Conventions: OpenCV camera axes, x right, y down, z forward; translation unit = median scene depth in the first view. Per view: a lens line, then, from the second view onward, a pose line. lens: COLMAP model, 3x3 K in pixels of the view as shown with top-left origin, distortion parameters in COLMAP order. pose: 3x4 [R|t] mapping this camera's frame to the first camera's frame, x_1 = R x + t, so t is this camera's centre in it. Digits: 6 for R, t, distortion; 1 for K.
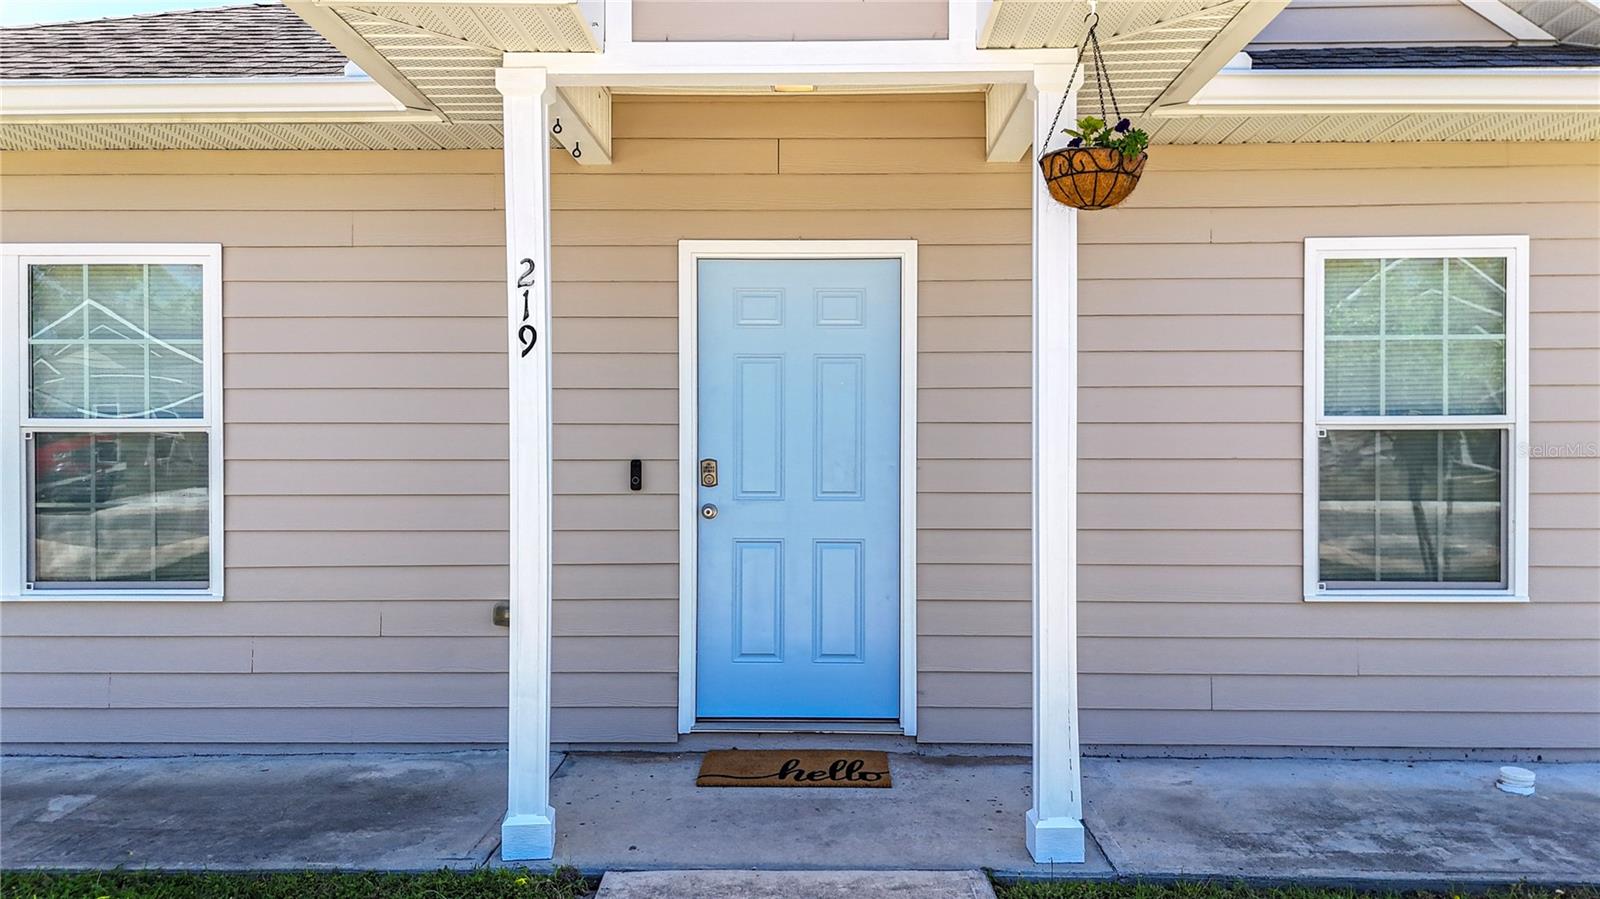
lens RADIAL K [[1192.3, 0, 800.0], [0, 1192.3, 449.5], [0, 0, 1]] dist [0.076300, -0.072890]
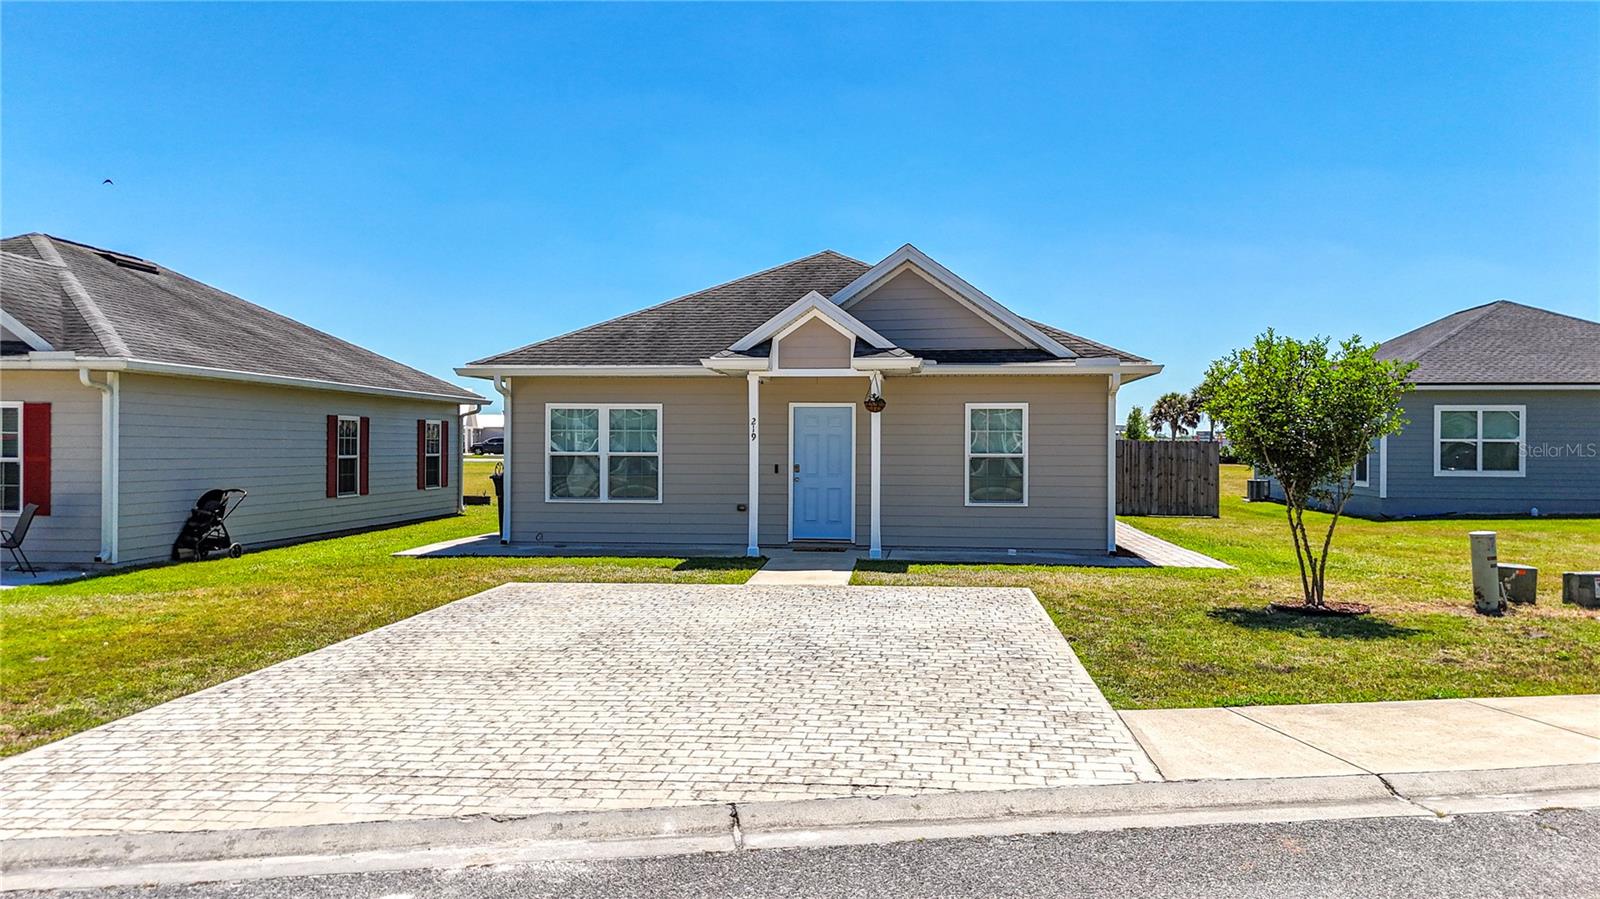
lens RADIAL K [[1198.1, 0, 799.1], [0, 1198.1, 445.9], [0, 0, 1]] dist [0.074512, -0.069959]
pose [[0.995580, 0.005544, -0.093750, 0.262648], [-0.005793, 0.999980, -0.002380, -0.038832], [0.093735, 0.002913, 0.995593, -2.539589]]
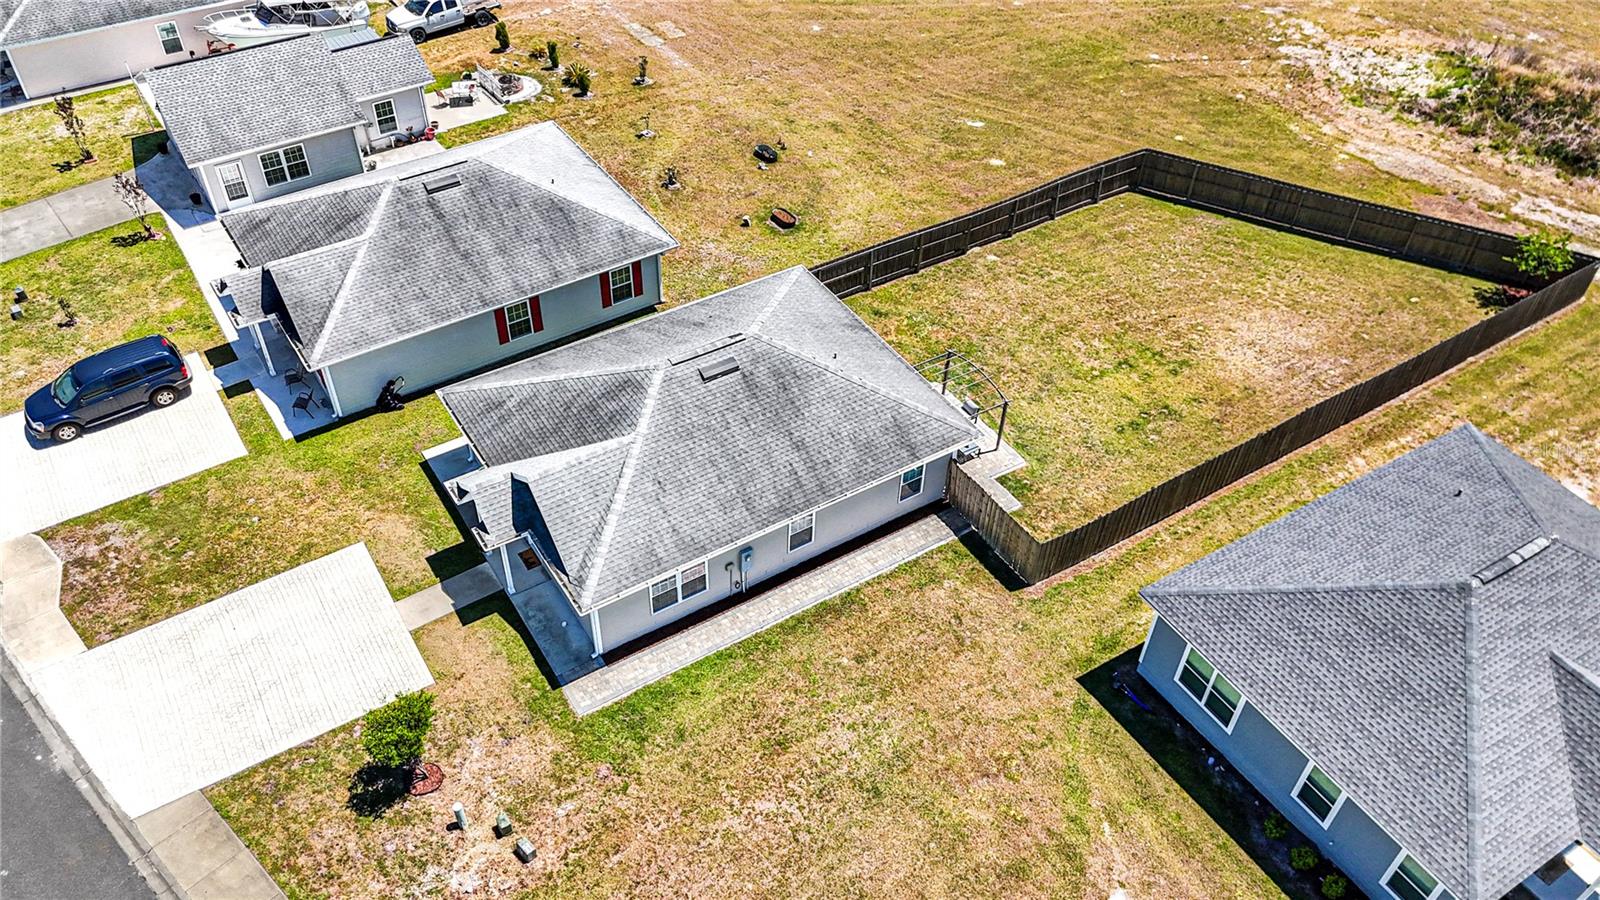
lens RADIAL K [[1192.3, 0, 800.0], [0, 1192.3, 450.0], [0, 0, 1]] dist [0.076300, -0.072890]
pose [[0.555567, 0.588891, -0.586986, 4.723781], [-0.024864, 0.717411, 0.696206, -5.230973], [0.831100, -0.372195, 0.413212, -0.404314]]
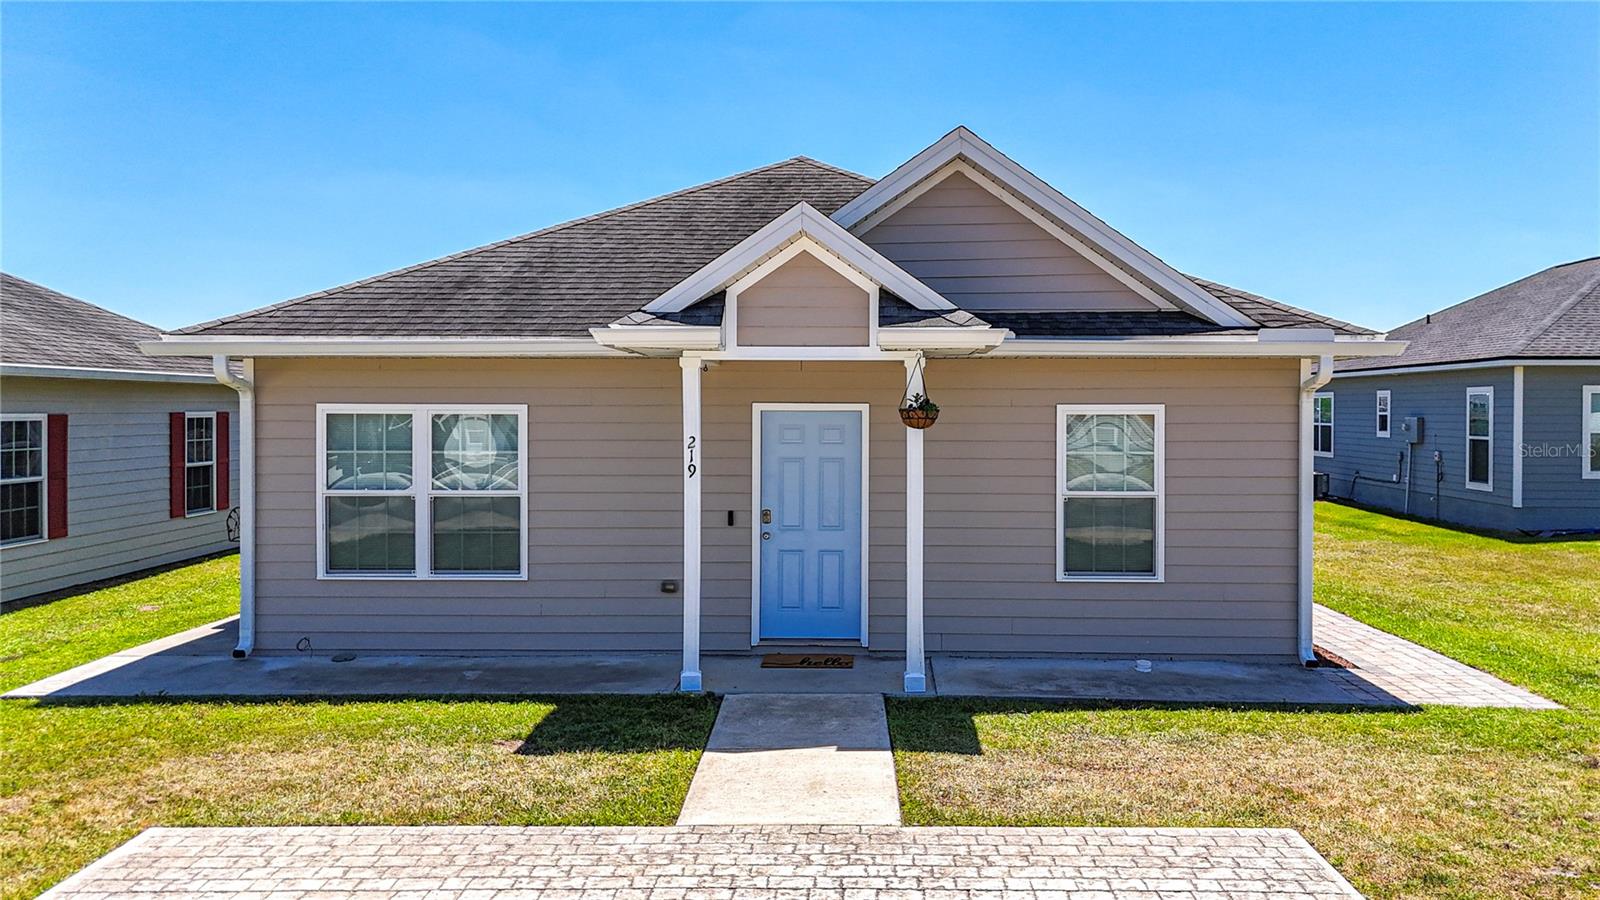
lens RADIAL K [[1252.3, 0, 843.2], [0, 1252.3, 419.9], [0, 0, 1]] dist [0.072677, -0.085463]
pose [[0.999993, 0.003148, -0.002138, 0.058147], [-0.003133, 0.999970, 0.007092, -0.162751], [0.002160, -0.007085, 0.999973, -1.134849]]
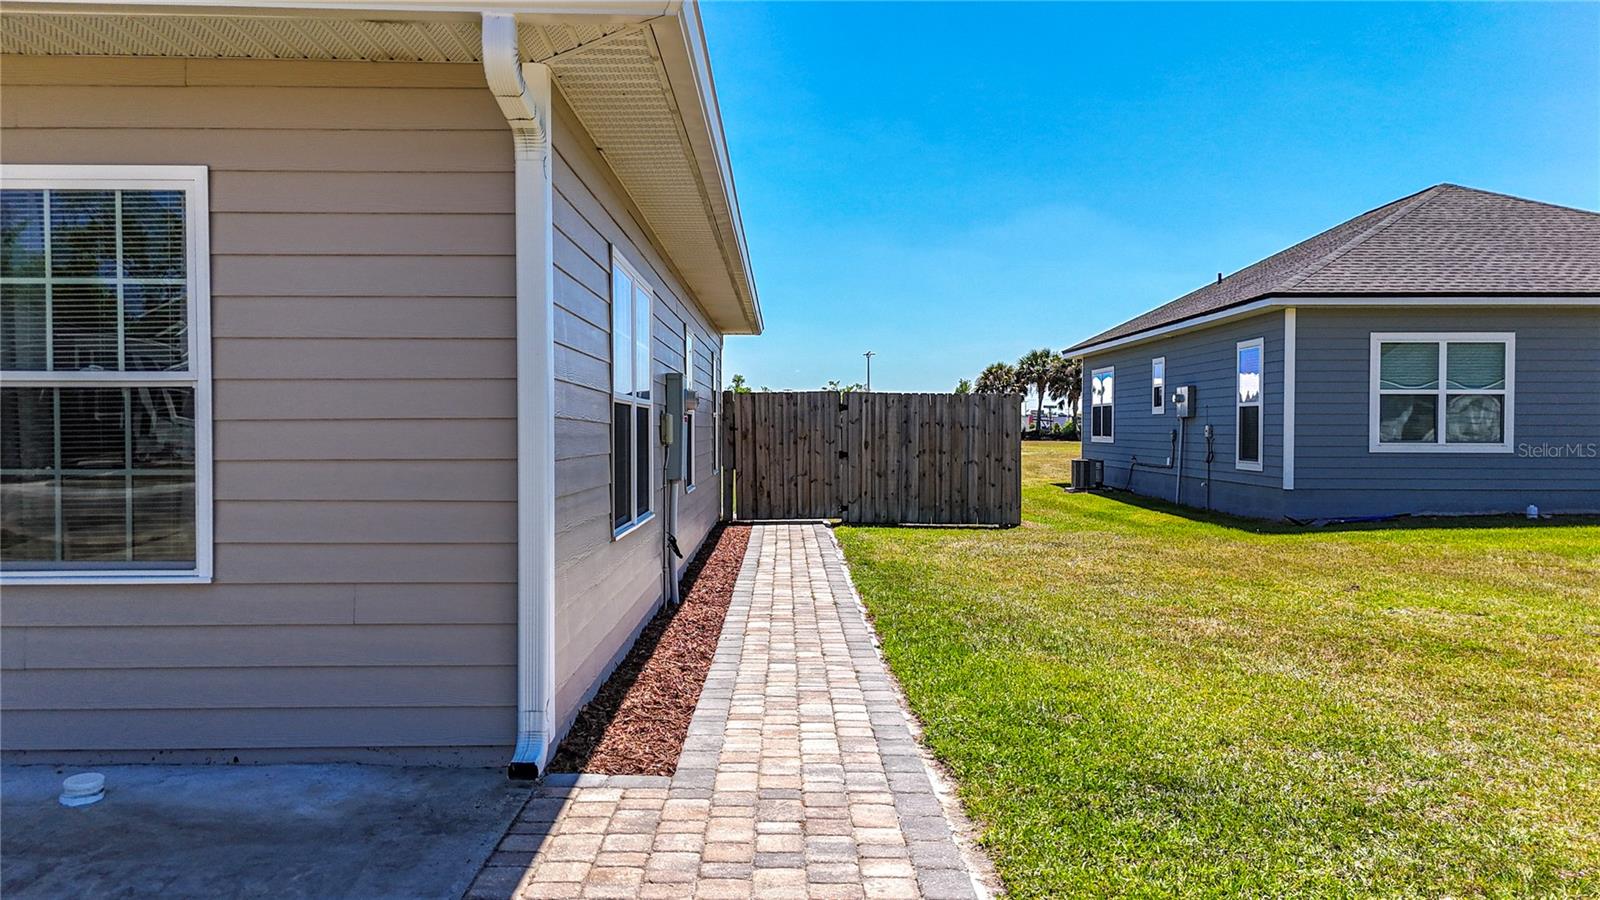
lens RADIAL K [[1198.1, 0, 799.1], [0, 1198.1, 446.4], [0, 0, 1]] dist [0.074512, -0.069959]
pose [[0.999448, 0.002250, 0.033149, 0.997824], [-0.002722, 0.999895, 0.014222, 0.012099], [-0.033113, -0.014305, 0.999349, 0.105413]]
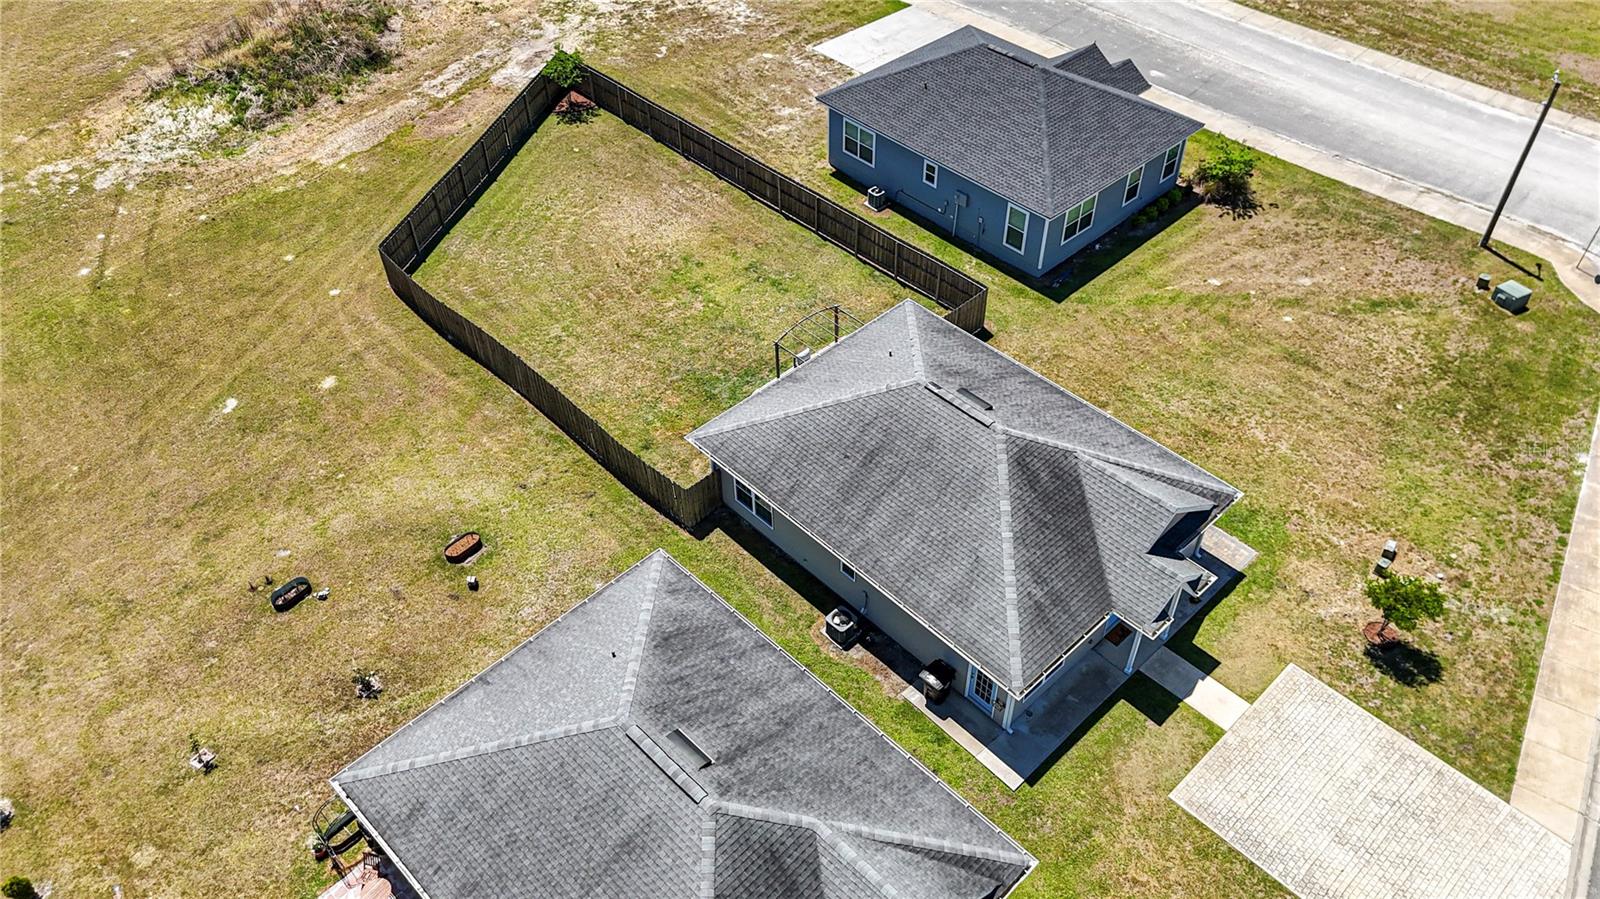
lens RADIAL K [[1192.3, 0, 800.0], [0, 1192.3, 449.5], [0, 0, 1]] dist [0.076300, -0.072890]
pose [[0.712973, -0.491601, 0.499998, -4.257533], [0.017367, 0.725231, 0.688287, -5.330799], [-0.700977, -0.482046, 0.525607, -0.876557]]
